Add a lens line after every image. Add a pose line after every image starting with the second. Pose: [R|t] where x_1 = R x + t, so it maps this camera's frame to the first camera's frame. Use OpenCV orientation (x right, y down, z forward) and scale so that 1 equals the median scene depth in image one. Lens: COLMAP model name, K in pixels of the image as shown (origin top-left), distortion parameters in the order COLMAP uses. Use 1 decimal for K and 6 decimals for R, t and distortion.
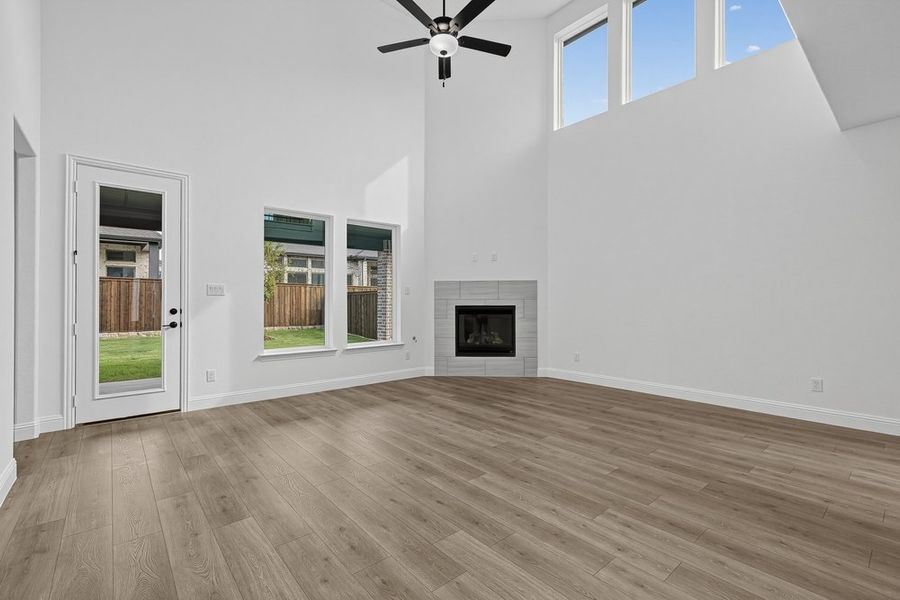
lens RADIAL K [[403.2, 0, 449.9], [0, 403.2, 301.1], [0, 0, 1]] dist [-0.001091, -0.000088]
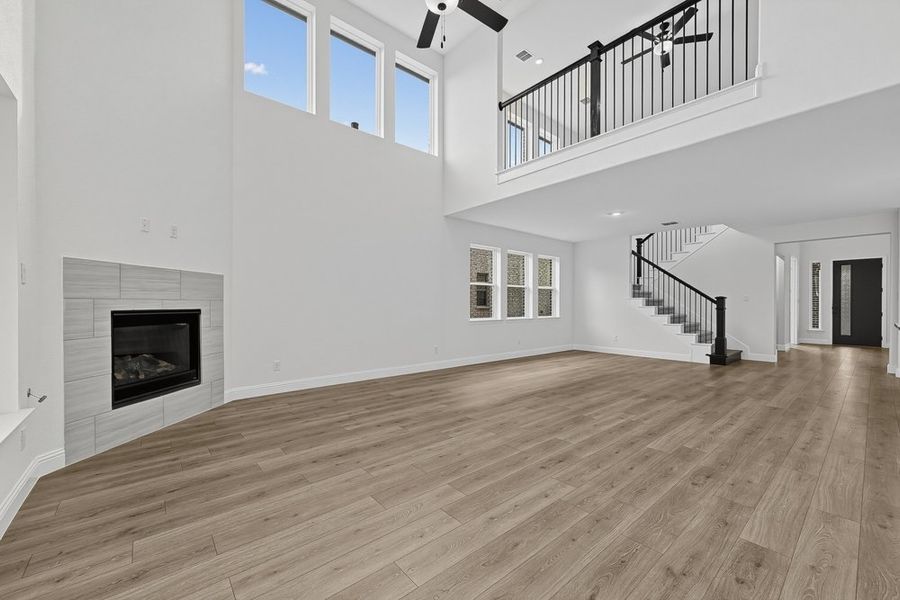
lens RADIAL K [[362.3, 0, 449.6], [0, 362.3, 304.8], [0, 0, 1]] dist [0.002322, 0.000828]
pose [[-0.005689, 0.000571, 0.999984, -0.640832], [-0.004349, 0.999990, -0.000596, 0.002690], [-0.999974, -0.004352, -0.005686, 0.811268]]
